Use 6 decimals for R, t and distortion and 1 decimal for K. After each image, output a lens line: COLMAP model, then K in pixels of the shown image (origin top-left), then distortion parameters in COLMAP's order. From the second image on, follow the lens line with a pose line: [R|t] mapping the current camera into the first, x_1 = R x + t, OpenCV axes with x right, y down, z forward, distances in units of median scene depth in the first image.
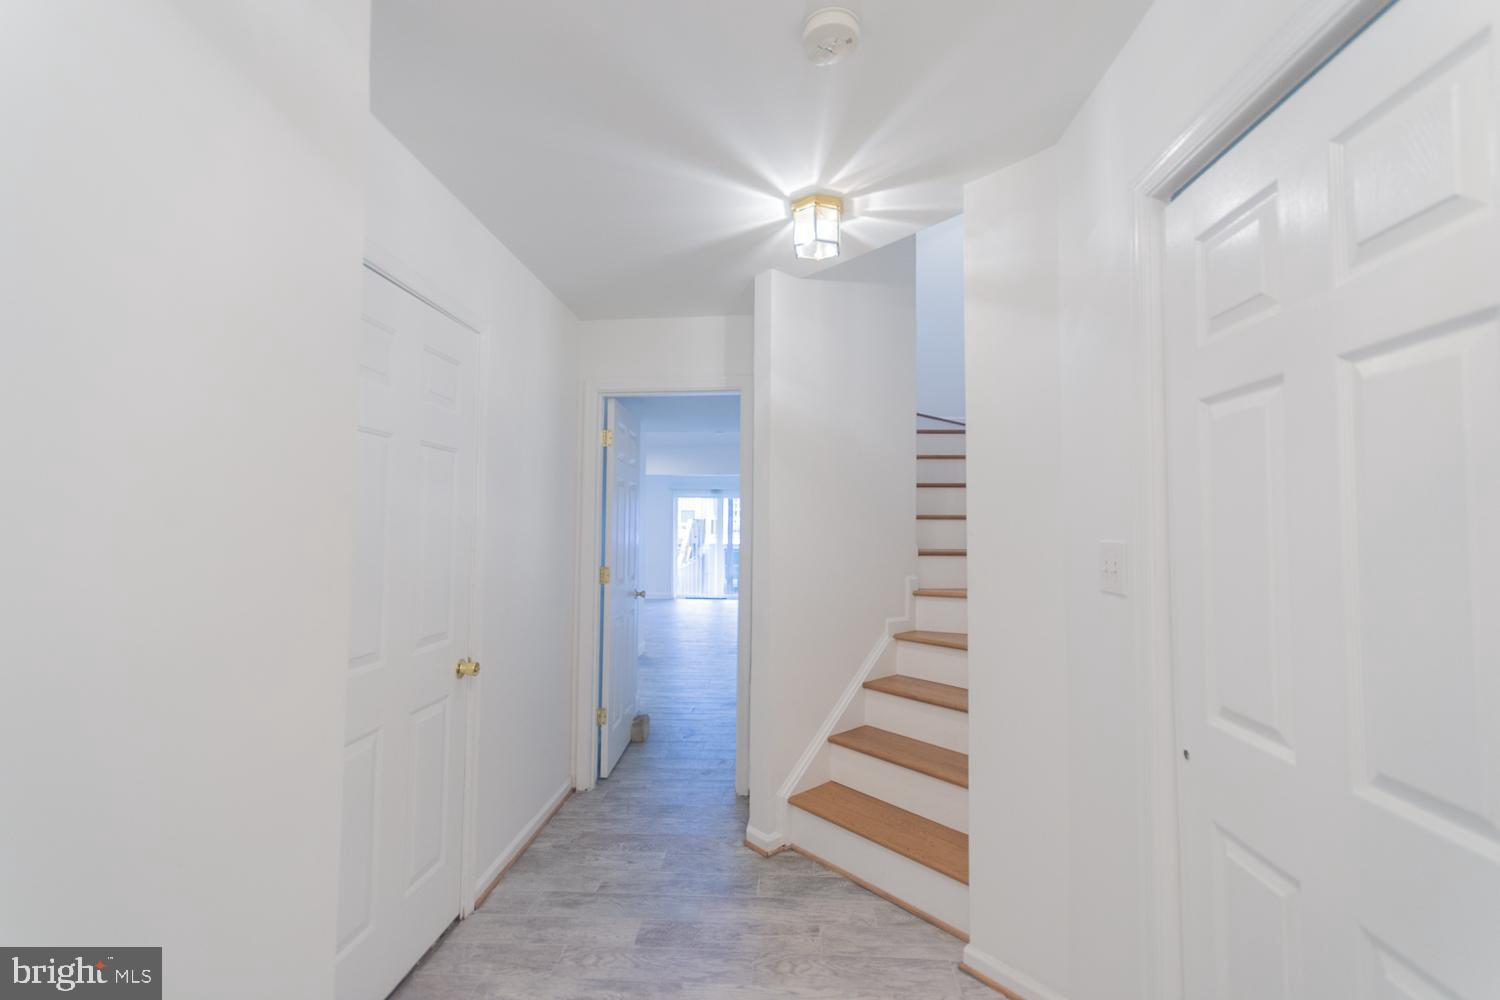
lens RADIAL K [[658.6, 0, 747.1], [0, 658.6, 503.9], [0, 0, 1]] dist [0.007605, -0.003511]
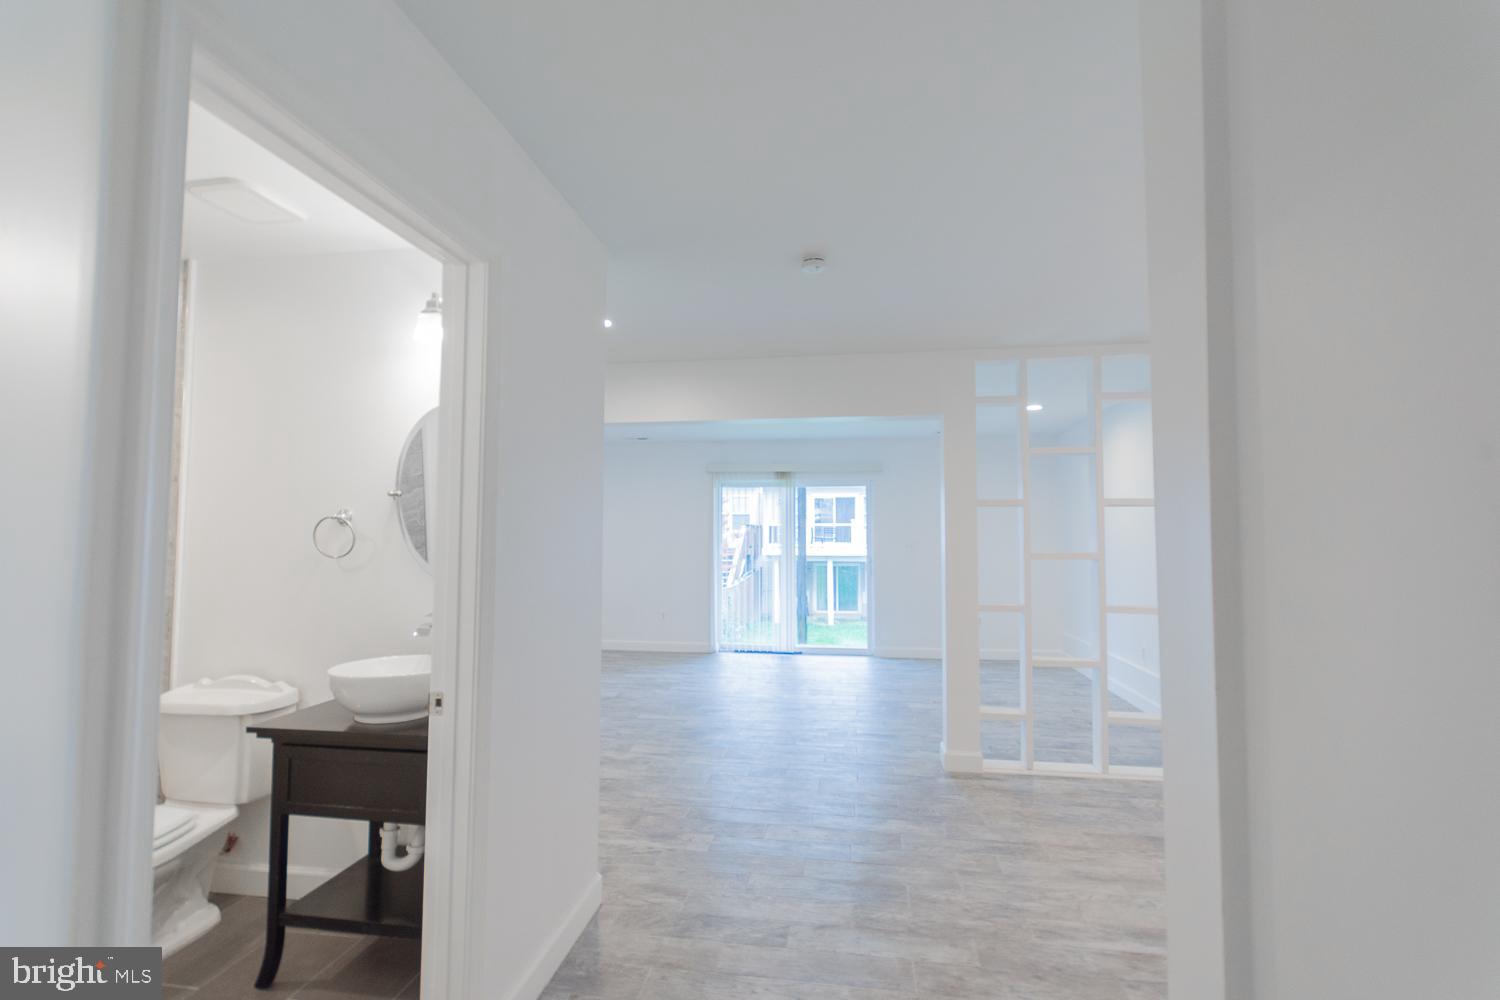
lens RADIAL K [[658.6, 0, 739.9], [0, 658.6, 507.1], [0, 0, 1]] dist [0.007605, -0.003511]
pose [[0.995502, -0.011322, -0.094063, -0.015721], [0.010837, 0.999925, -0.005664, 0.006203], [0.094120, 0.004619, 0.995550, 0.213105]]
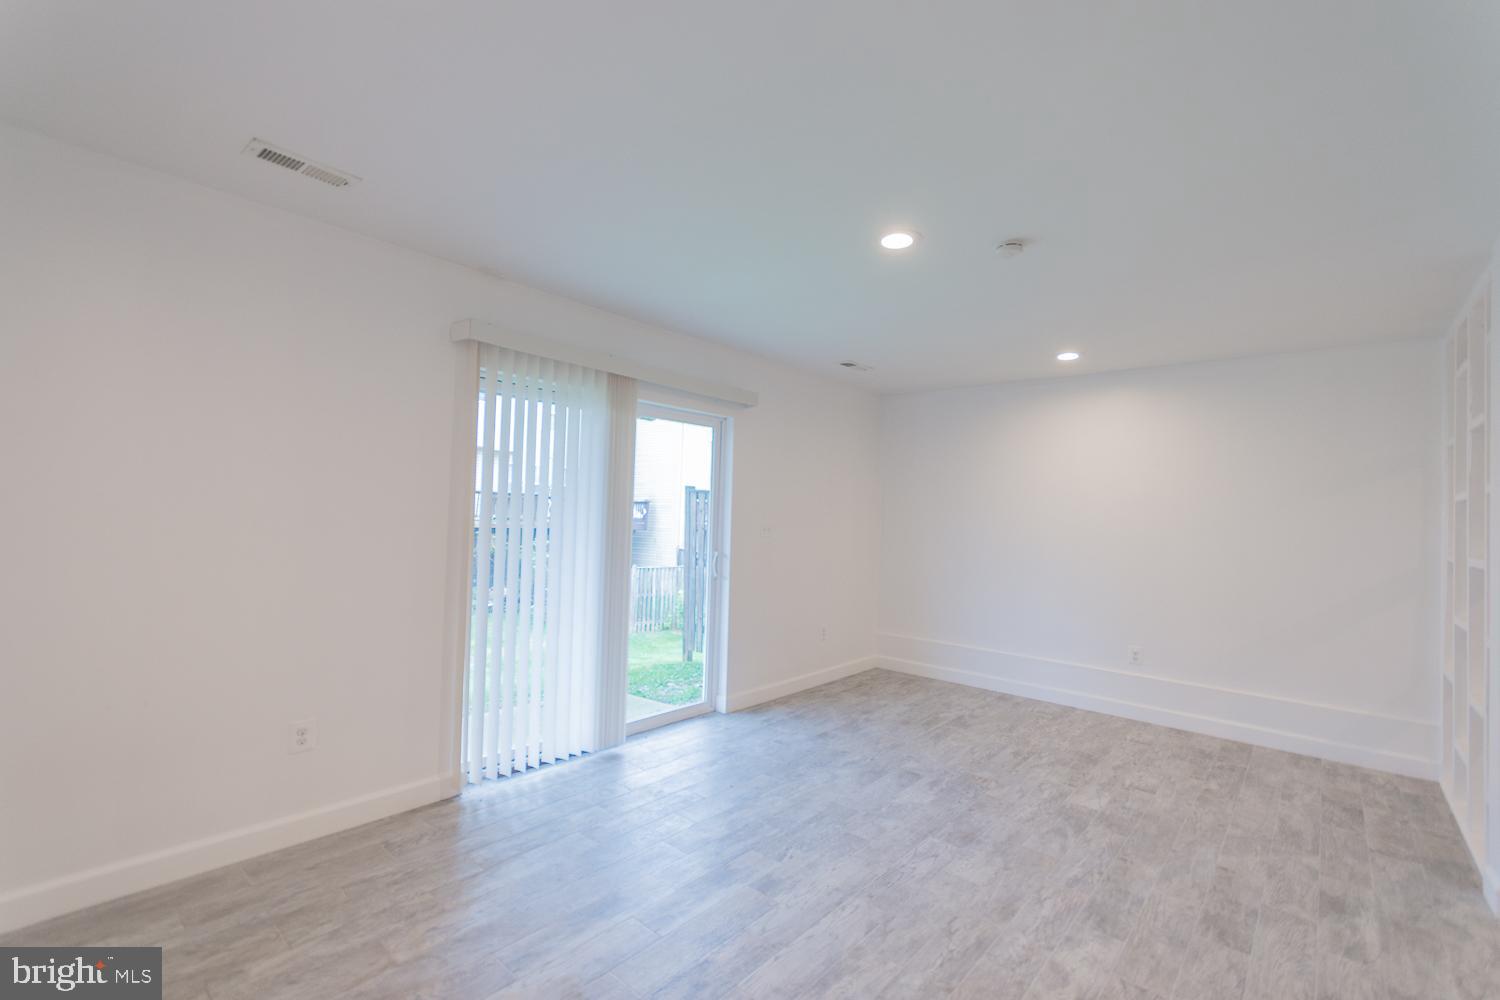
lens RADIAL K [[658.6, 0, 731.8], [0, 658.6, 497.8], [0, 0, 1]] dist [0.007605, -0.003511]
pose [[0.614133, 0.034495, 0.788449, -0.119600], [-0.059561, 0.998221, 0.002720, 0.013723], [-0.786952, -0.048631, 0.615095, 0.398383]]
